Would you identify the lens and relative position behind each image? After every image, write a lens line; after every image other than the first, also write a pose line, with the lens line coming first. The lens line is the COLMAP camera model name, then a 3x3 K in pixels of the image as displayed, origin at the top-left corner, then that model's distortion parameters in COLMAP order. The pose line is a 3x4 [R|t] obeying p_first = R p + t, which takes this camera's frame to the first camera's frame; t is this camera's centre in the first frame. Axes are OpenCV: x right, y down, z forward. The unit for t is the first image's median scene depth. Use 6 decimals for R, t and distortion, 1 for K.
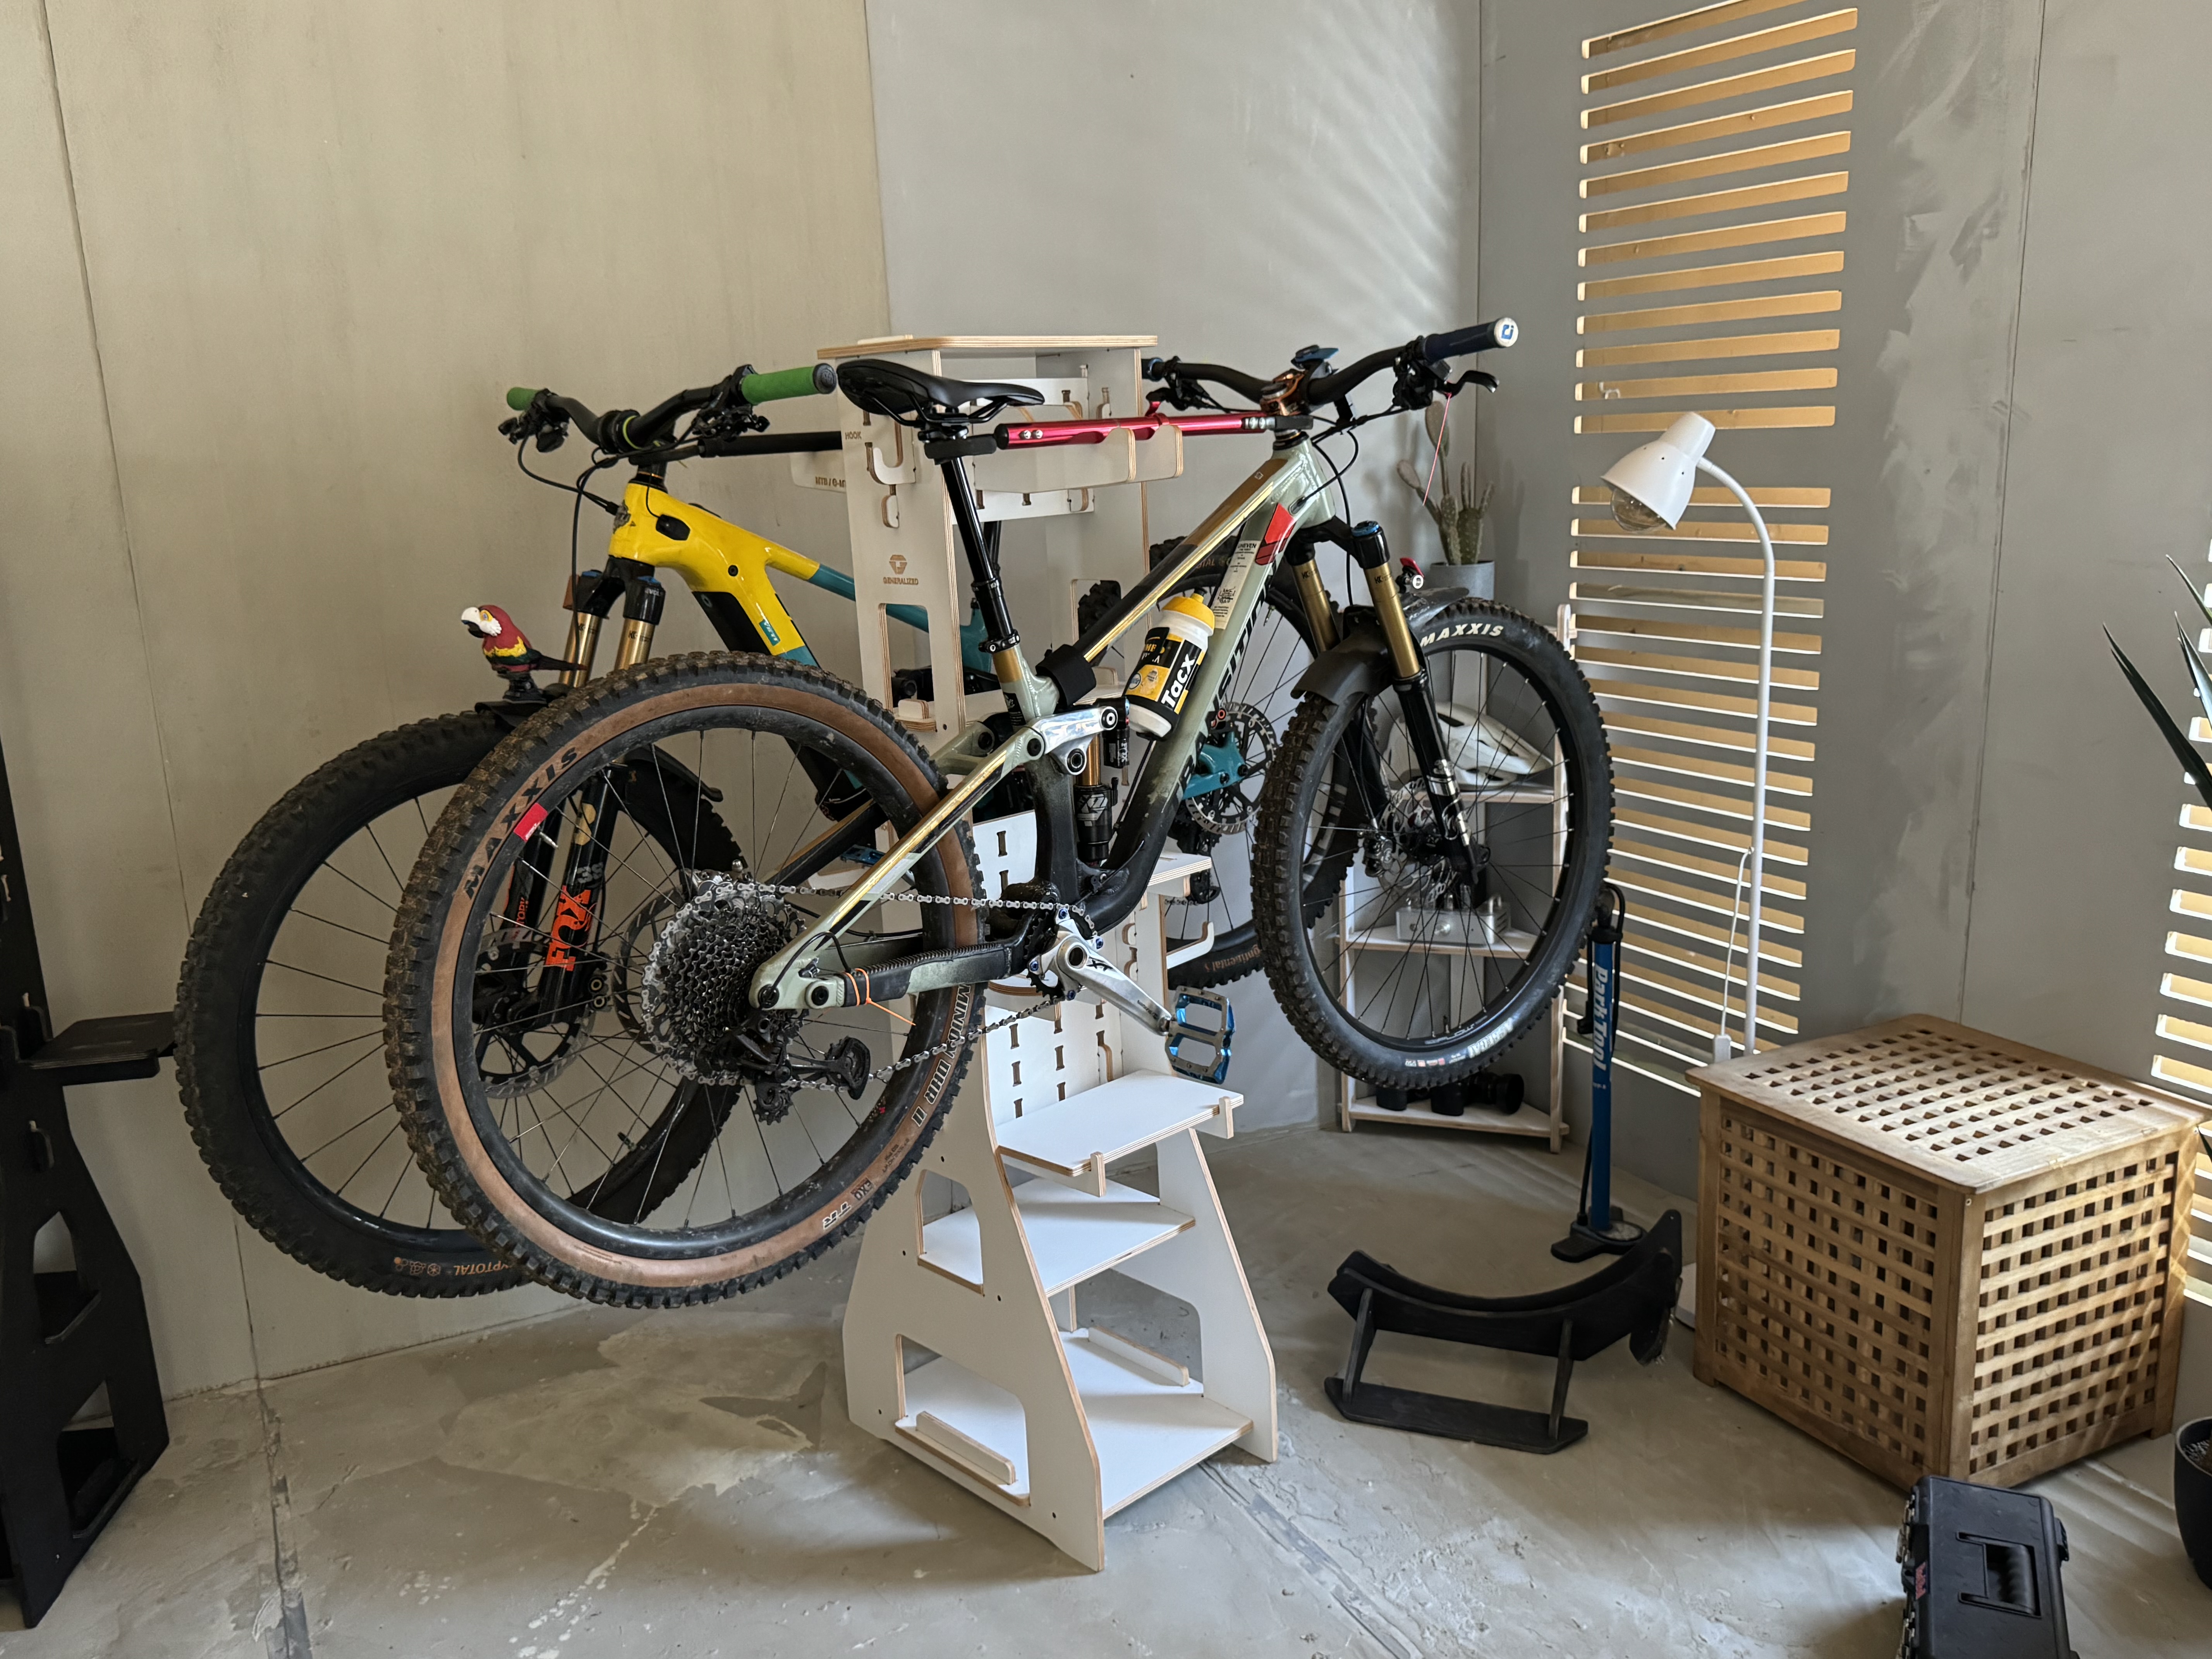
lens RADIAL K [[1823.5, 0, 1093.8], [0, 1823.5, 828.6], [0, 0, 1]] dist [0.049979, -0.082314]
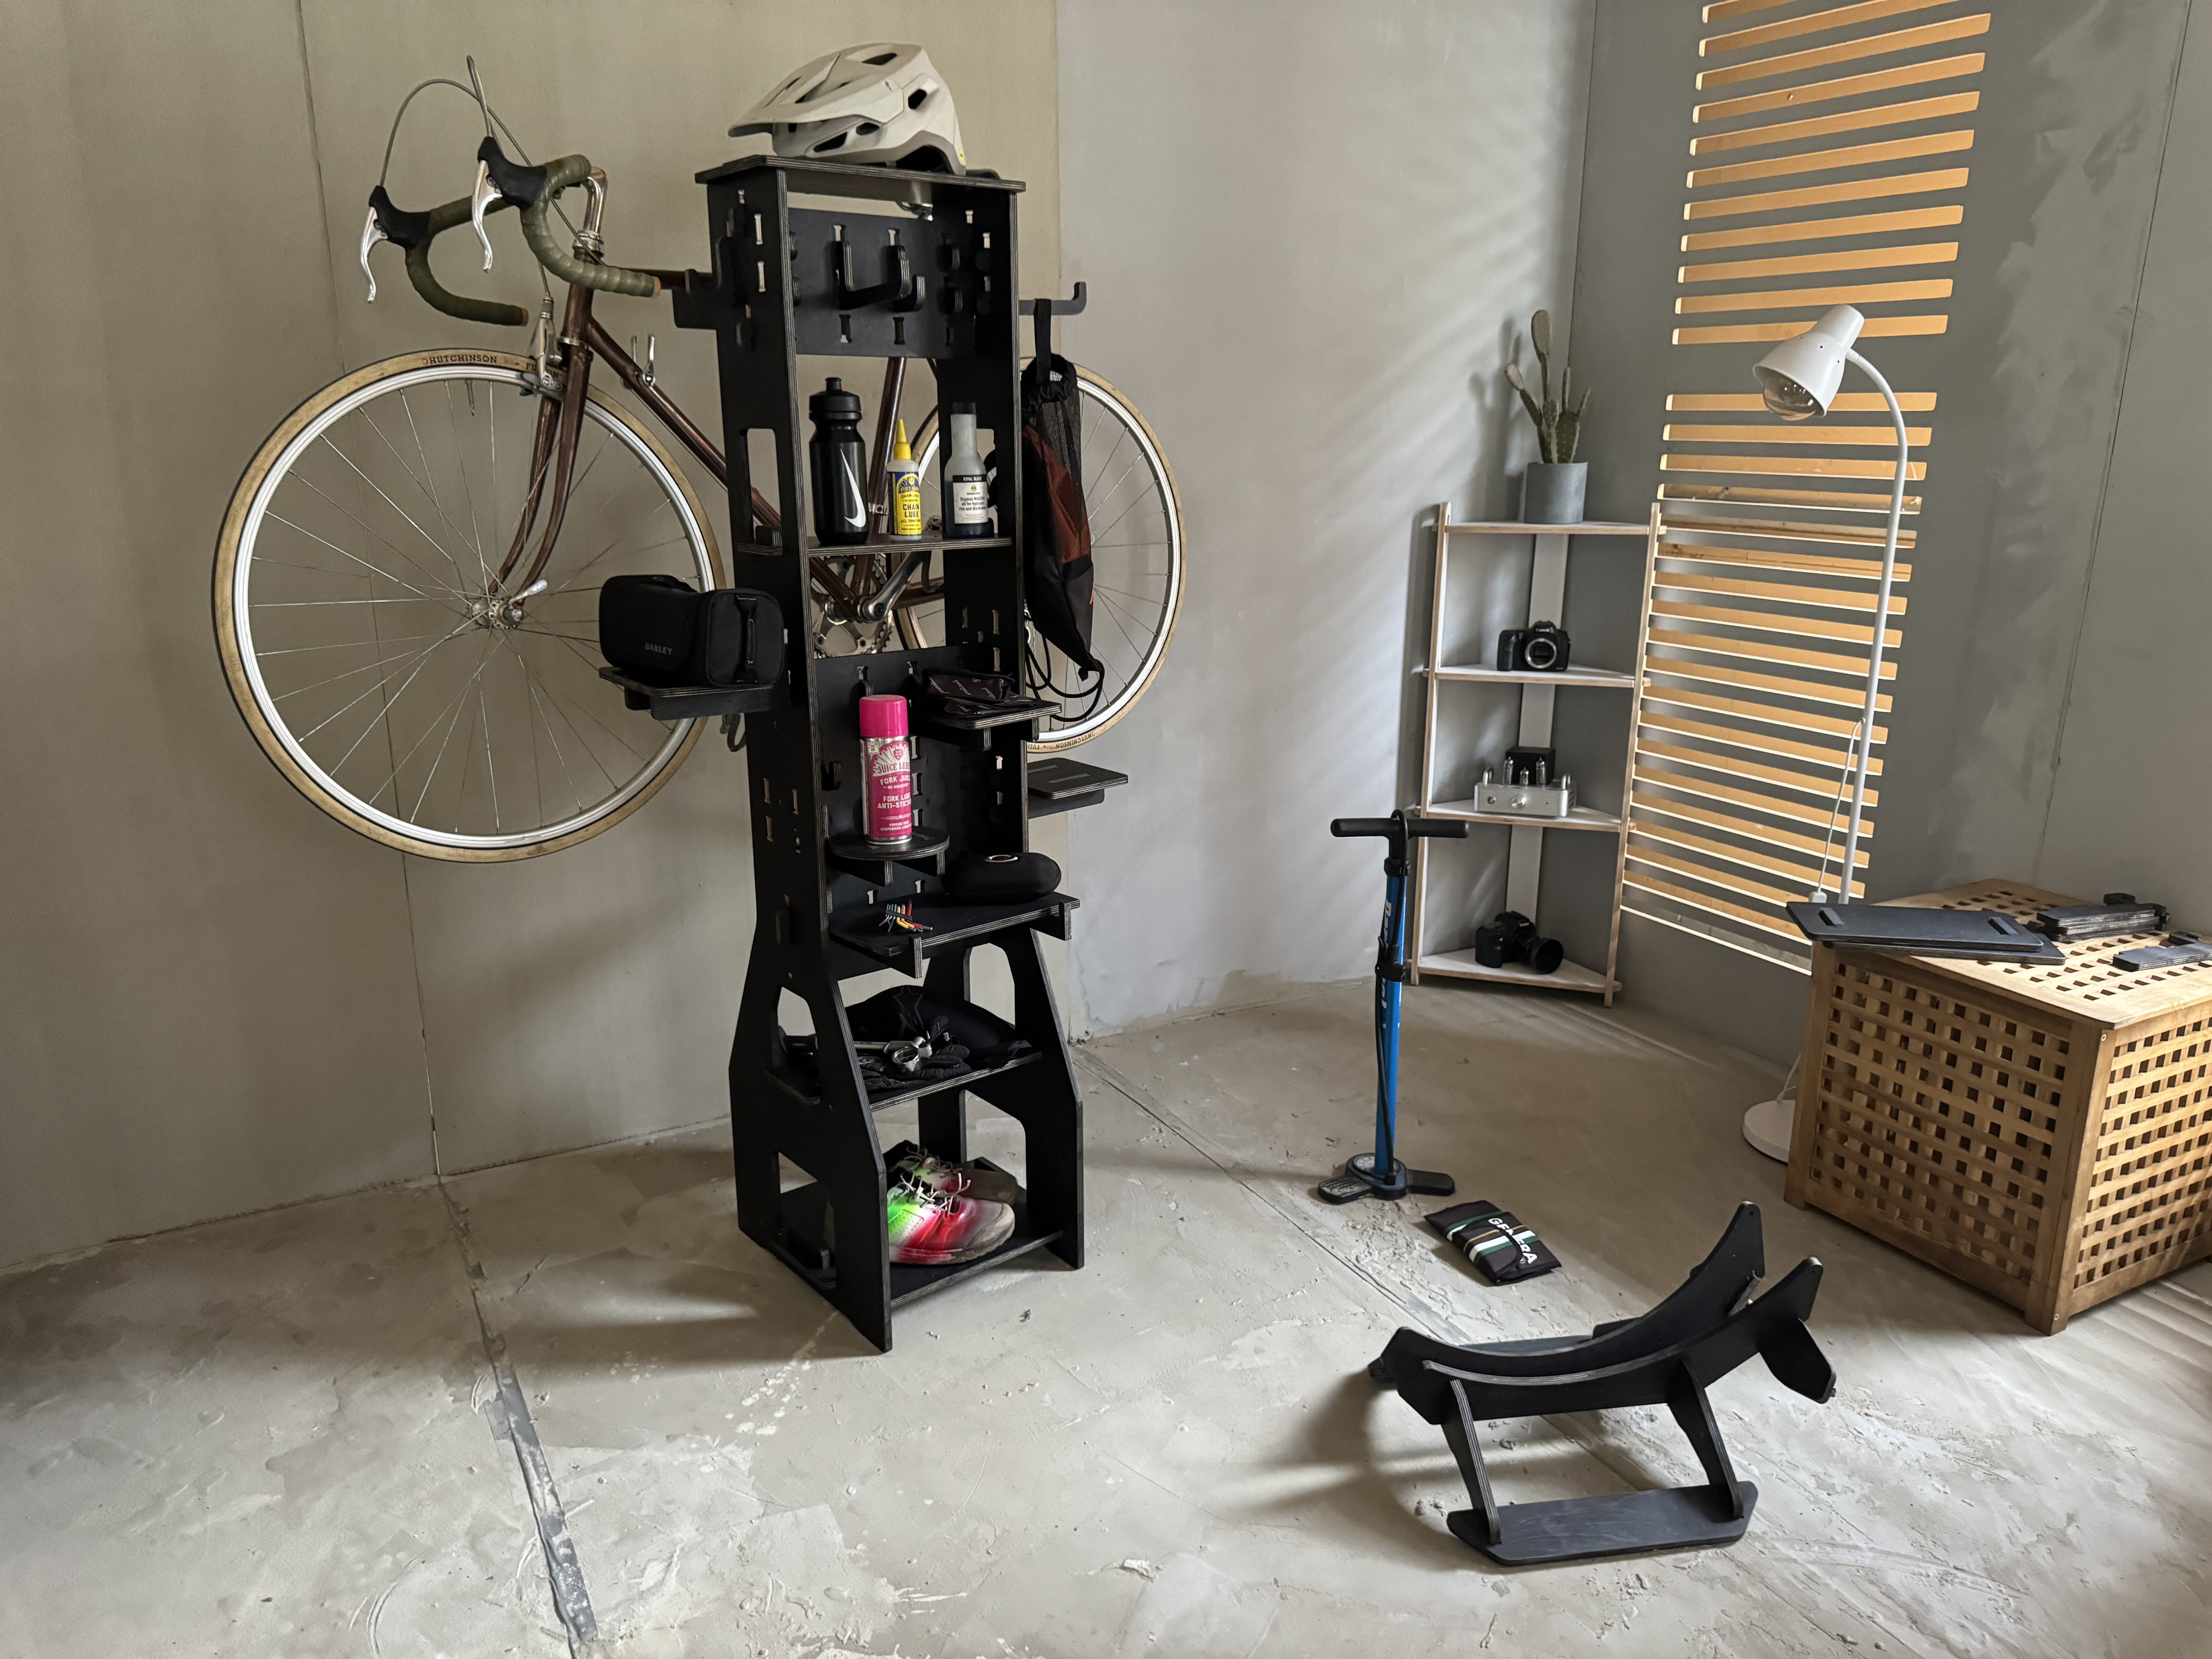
lens RADIAL K [[1565.6, 0, 1114.1], [0, 1565.6, 824.6], [0, 0, 1]] dist [0.032364, -0.039065]
pose [[0.998235, 0.033877, 0.048773, -0.138186], [-0.035834, 0.998564, 0.039819, 0.056977], [-0.047354, -0.041497, 0.998016, 0.100699]]
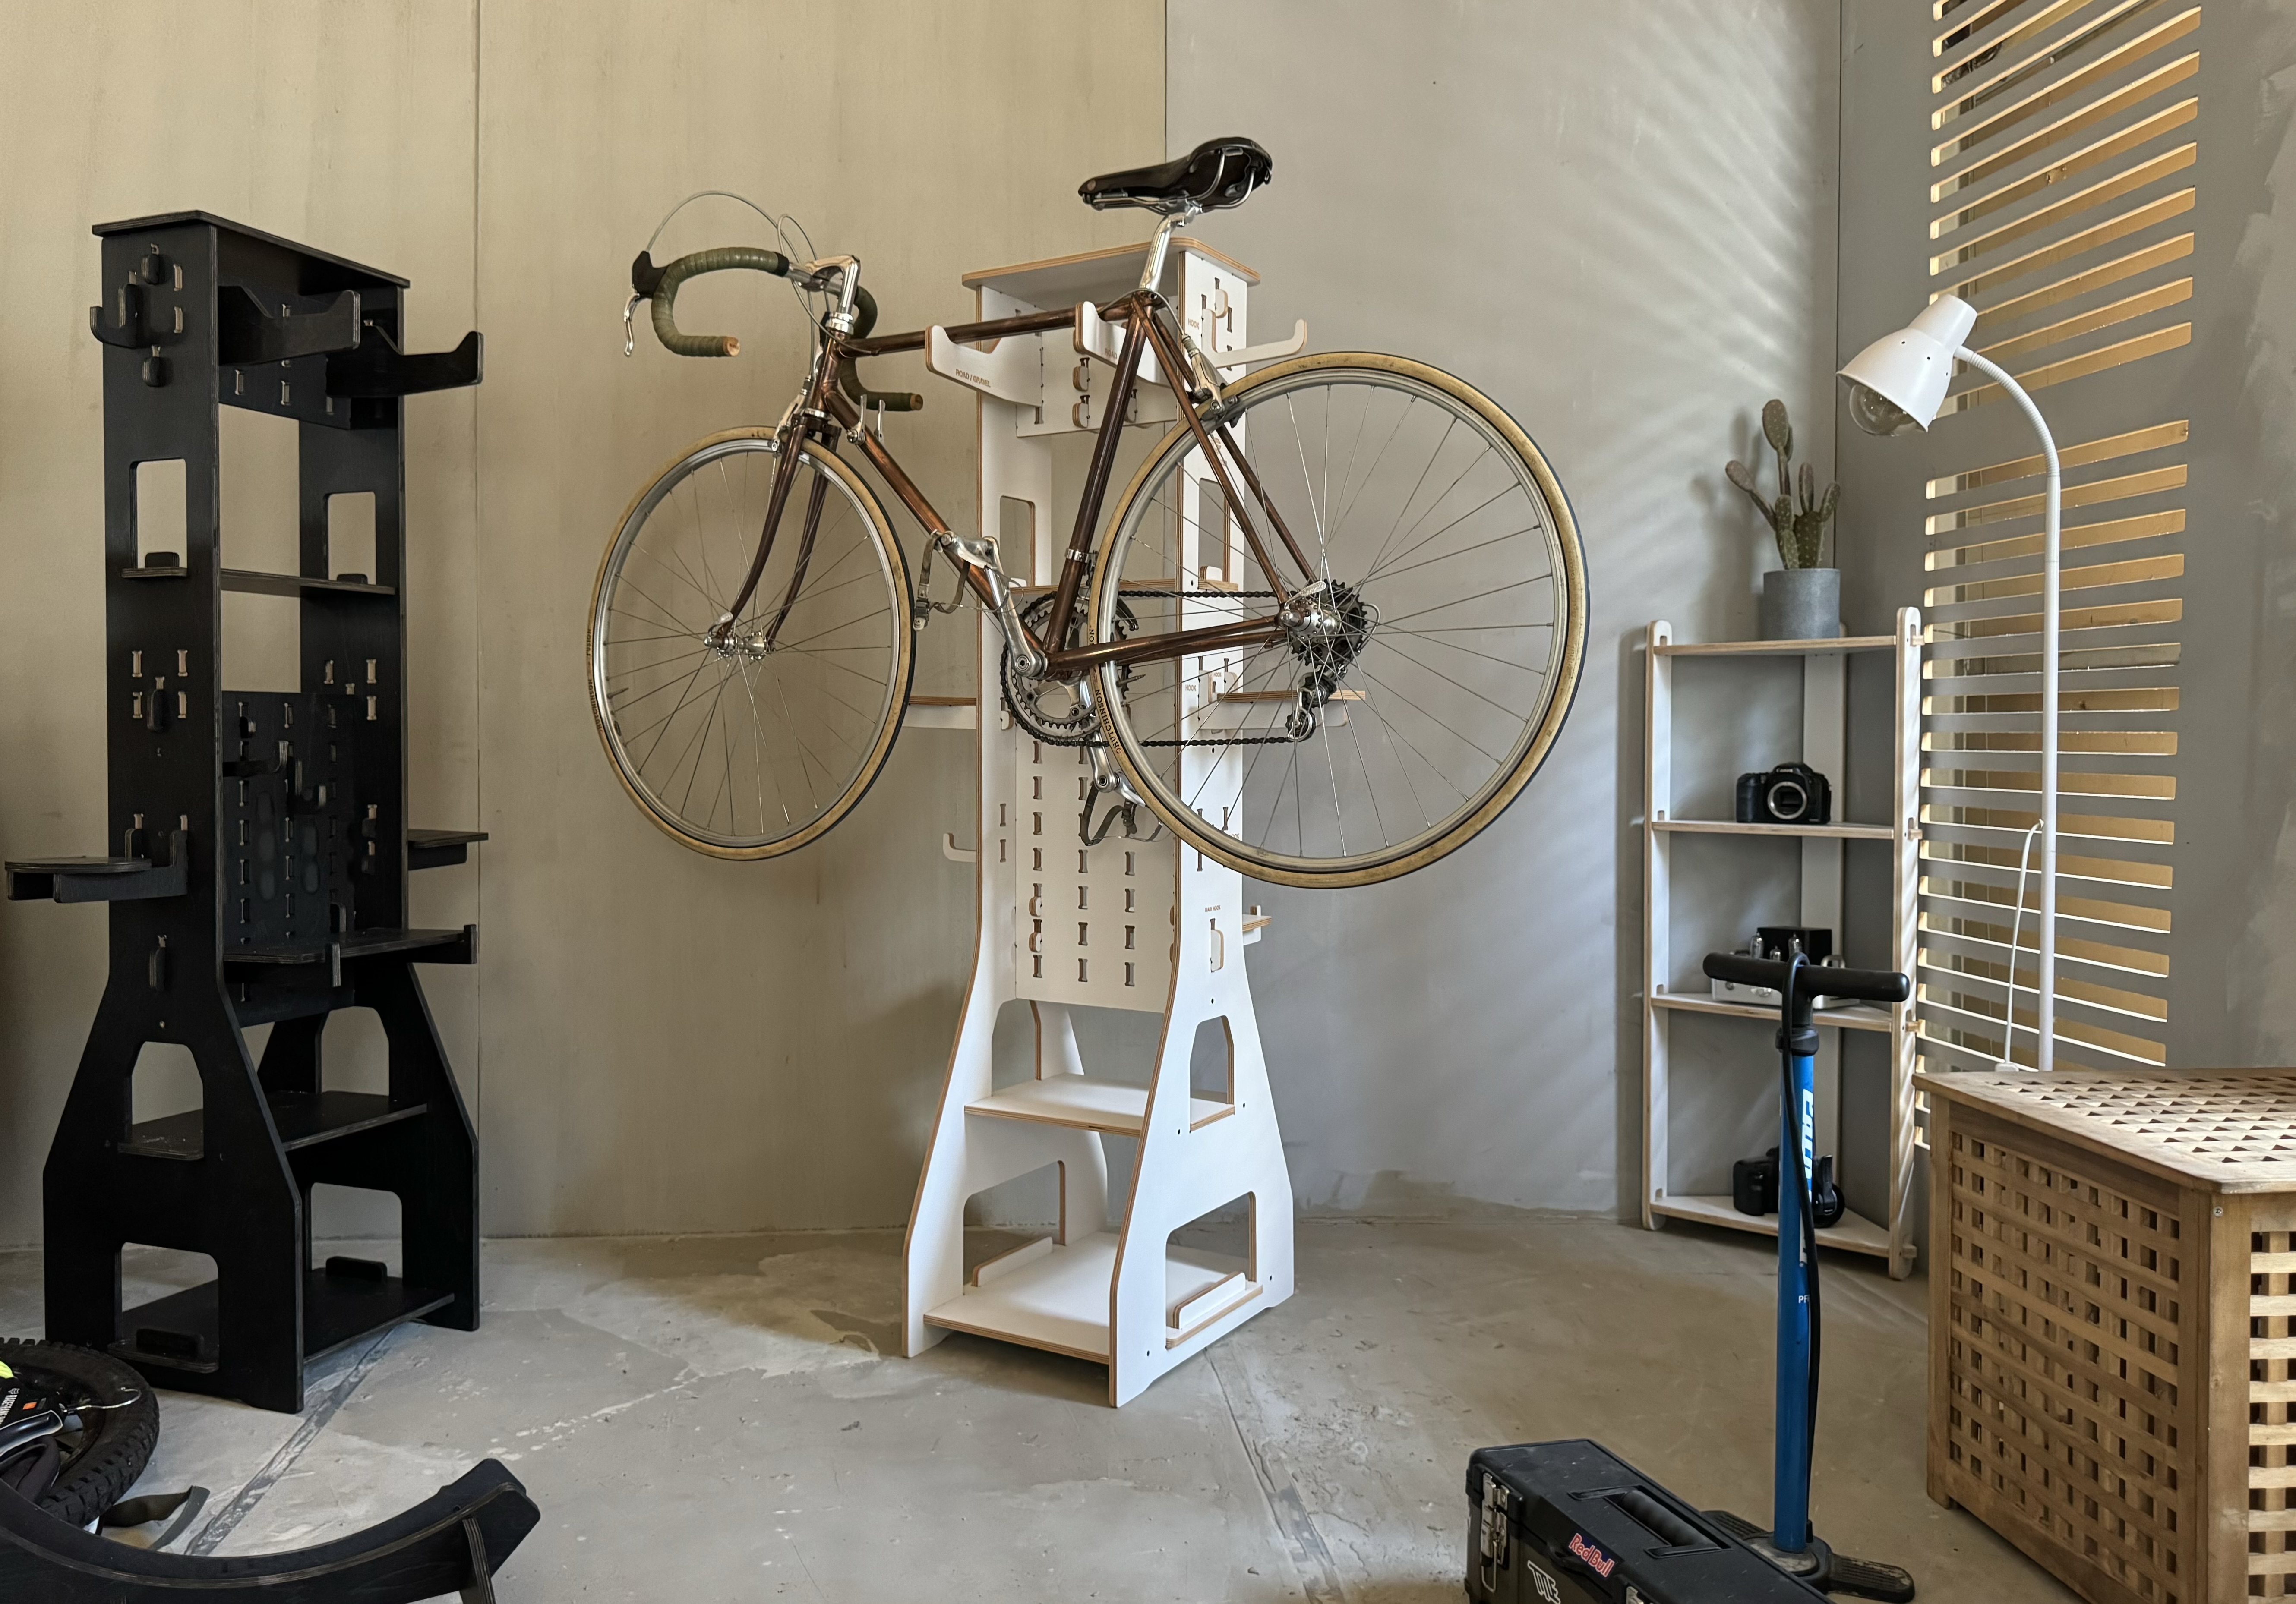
lens RADIAL K [[1750.2, 0, 1060.0], [0, 1750.2, 751.4], [0, 0, 1]] dist [0.005878, -0.010842]
pose [[0.921174, 0.049062, -0.386045, 0.285963], [-0.123737, 0.977464, -0.171034, 0.182419], [0.368954, 0.205320, 0.906486, 0.157531]]
